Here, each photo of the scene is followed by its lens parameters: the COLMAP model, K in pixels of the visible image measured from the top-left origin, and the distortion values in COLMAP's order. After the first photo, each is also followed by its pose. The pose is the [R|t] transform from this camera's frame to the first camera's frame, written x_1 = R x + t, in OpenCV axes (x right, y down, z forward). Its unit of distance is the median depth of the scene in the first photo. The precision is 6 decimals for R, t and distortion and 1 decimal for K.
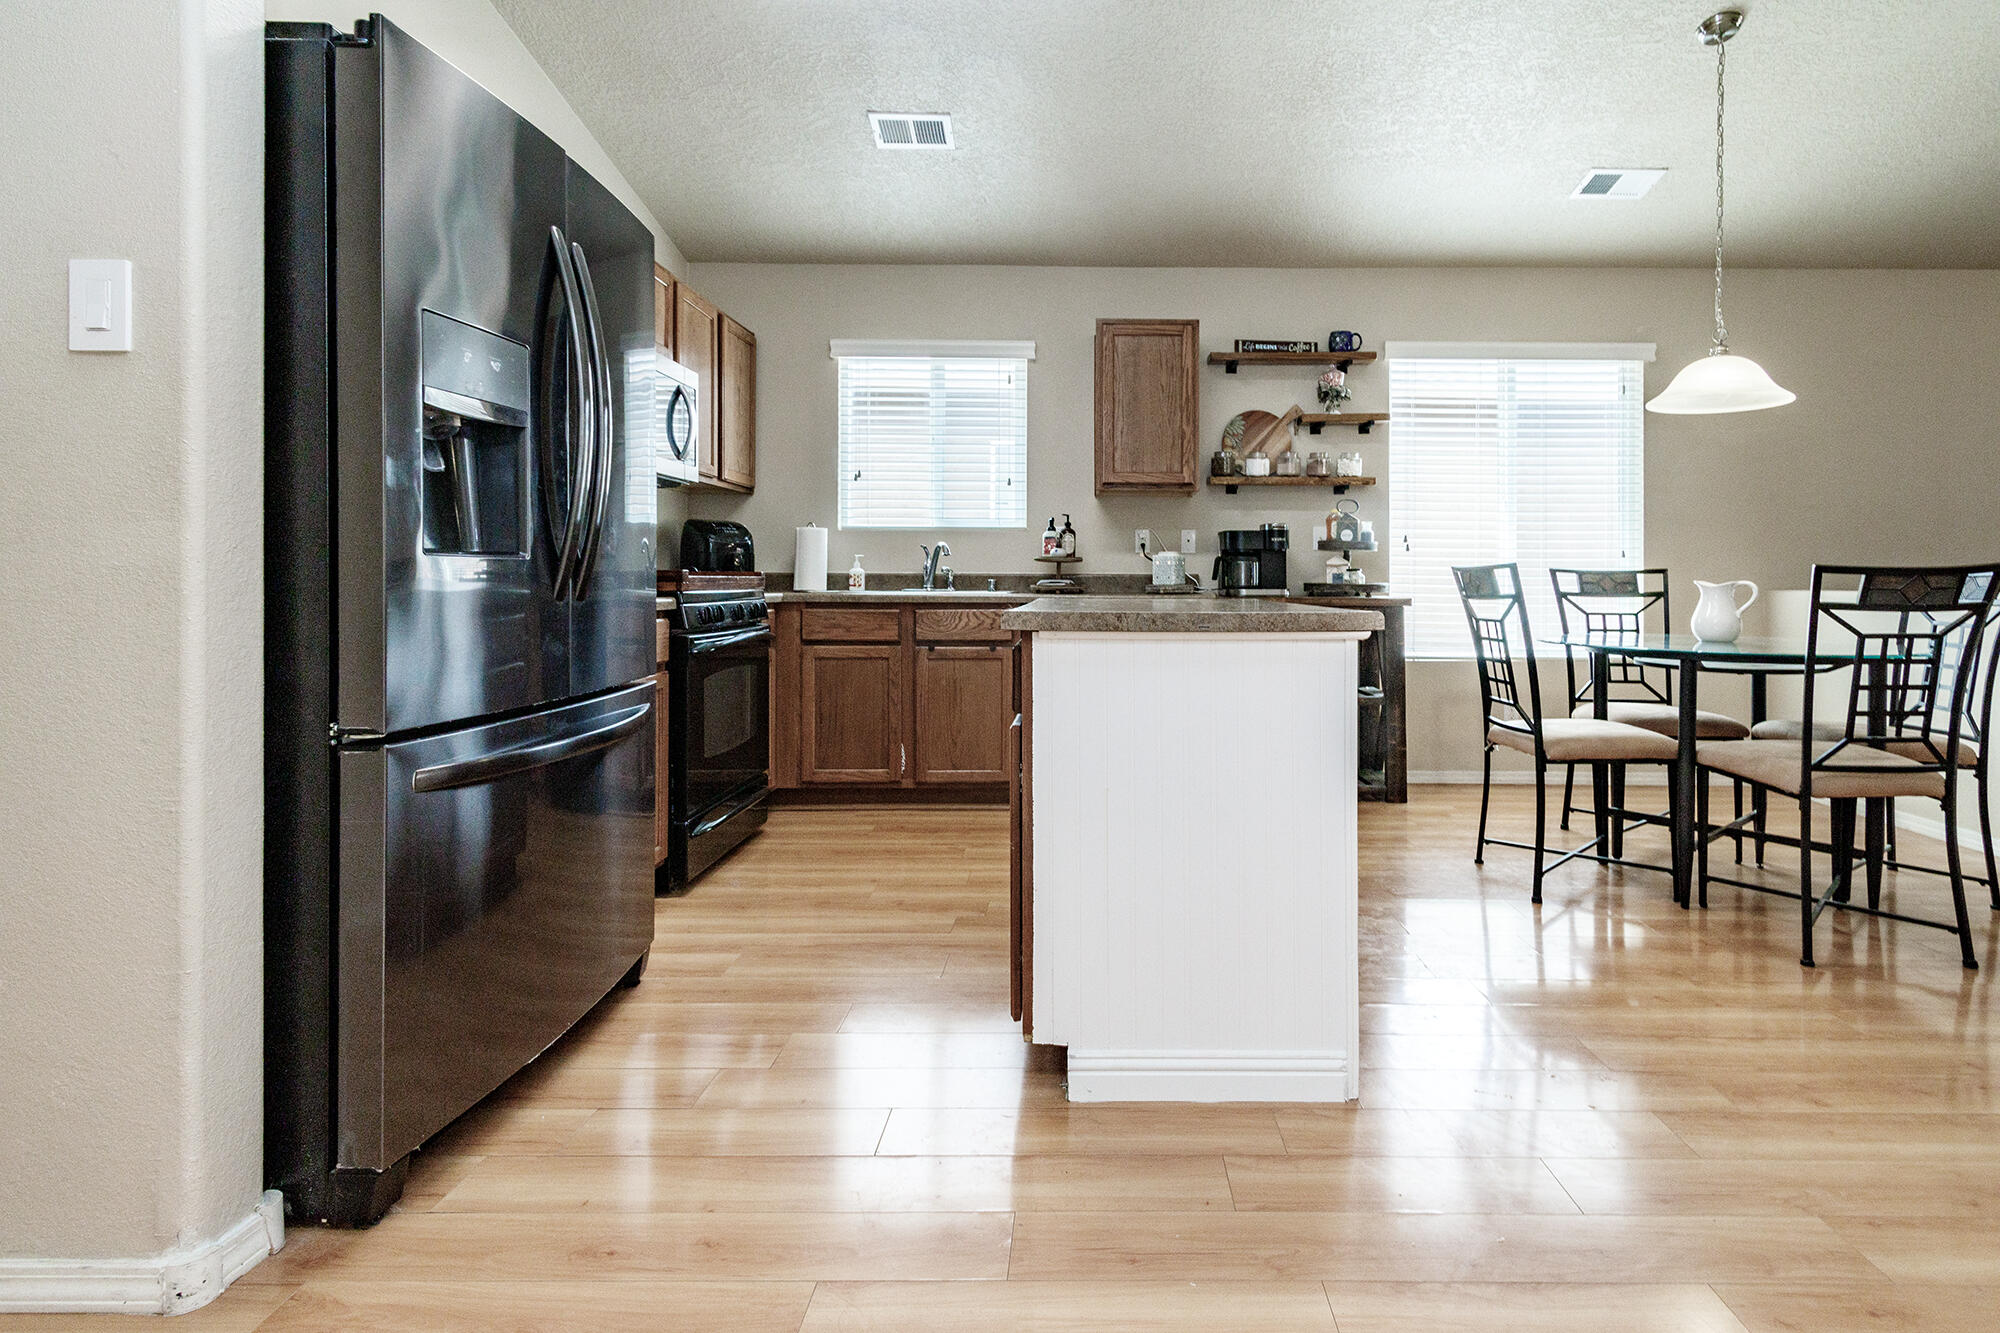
lens RADIAL K [[951.4, 0, 1131.1], [0, 951.4, 569.6], [0, 0, 1]] dist [0.016584, -0.006385]
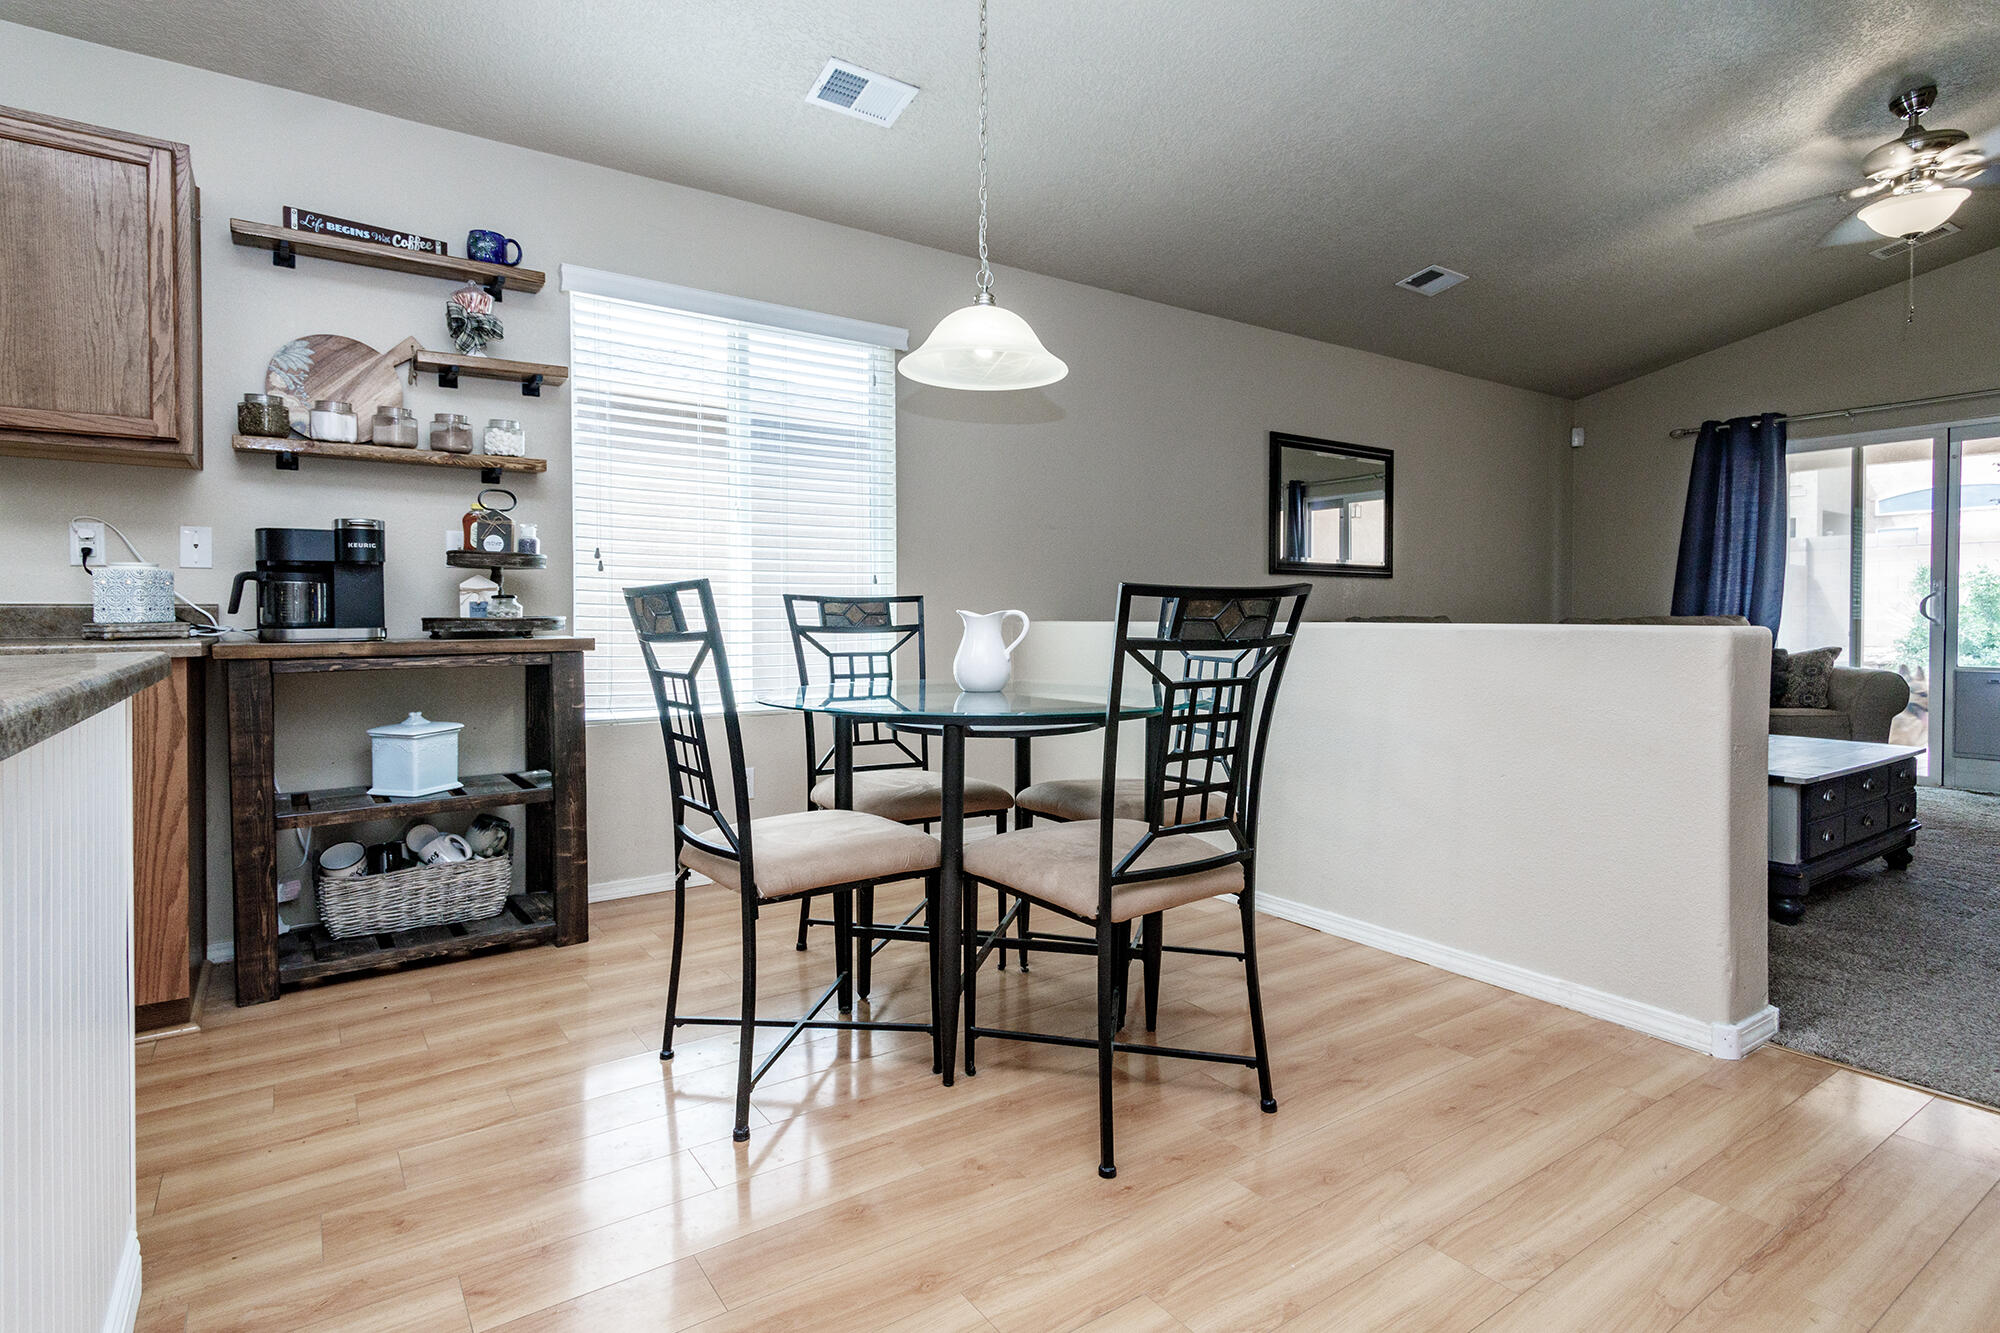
lens RADIAL K [[951.4, 0, 974.1], [0, 951.4, 642.3], [0, 0, 1]] dist [0.016584, -0.006385]
pose [[0.841749, -0.022723, 0.539391, 0.171613], [0.001147, 0.999187, 0.040302, 0.006170], [-0.539868, -0.033305, 0.841091, 0.313864]]
